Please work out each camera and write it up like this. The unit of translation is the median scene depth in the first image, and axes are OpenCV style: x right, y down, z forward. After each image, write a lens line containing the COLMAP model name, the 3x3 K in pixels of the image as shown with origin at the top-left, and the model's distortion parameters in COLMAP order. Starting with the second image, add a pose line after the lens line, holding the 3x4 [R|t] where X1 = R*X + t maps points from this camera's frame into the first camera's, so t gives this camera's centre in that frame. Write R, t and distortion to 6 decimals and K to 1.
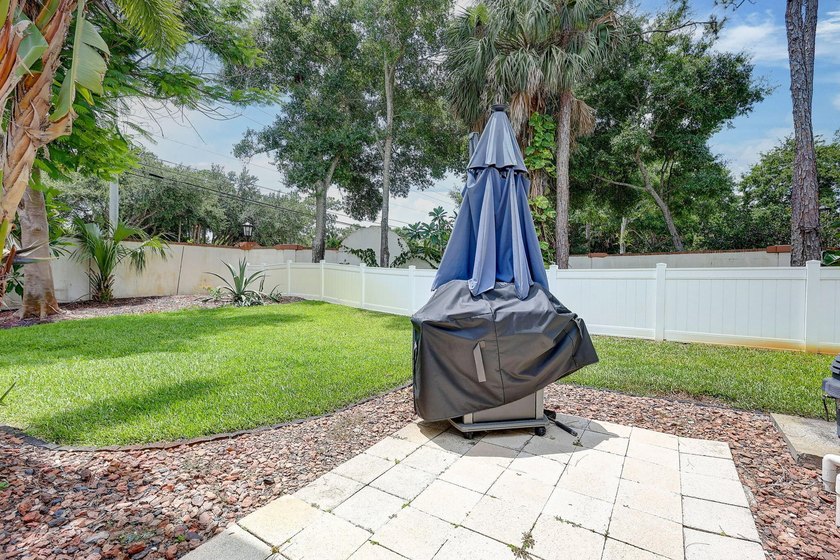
lens RADIAL K [[385.7, 0, 419.7], [0, 385.7, 274.8], [0, 0, 1]] dist [0.001947, -0.000021]
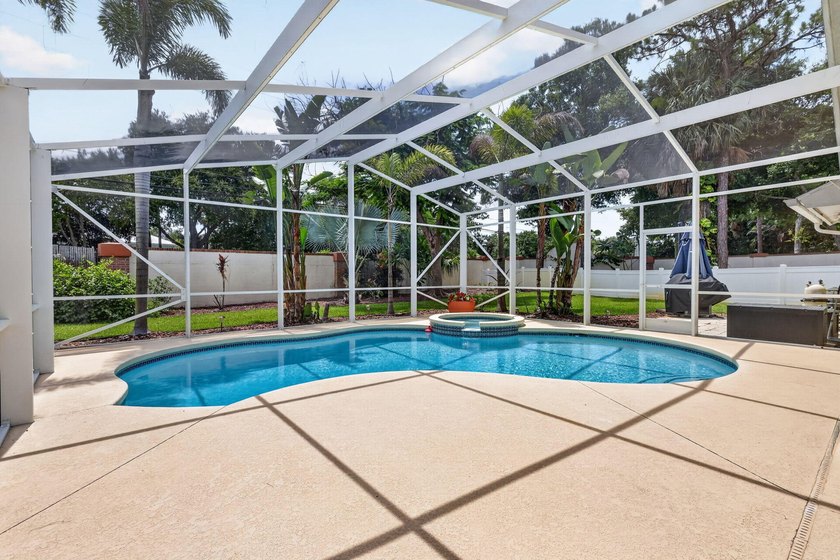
lens RADIAL K [[385.7, 0, 419.7], [0, 385.7, 284.6], [0, 0, 1]] dist [0.001947, -0.000021]
pose [[0.948666, -0.011362, -0.316076, -0.259654], [0.017227, 0.999727, 0.015769, 0.004829], [0.315811, -0.020405, 0.948603, -0.756229]]
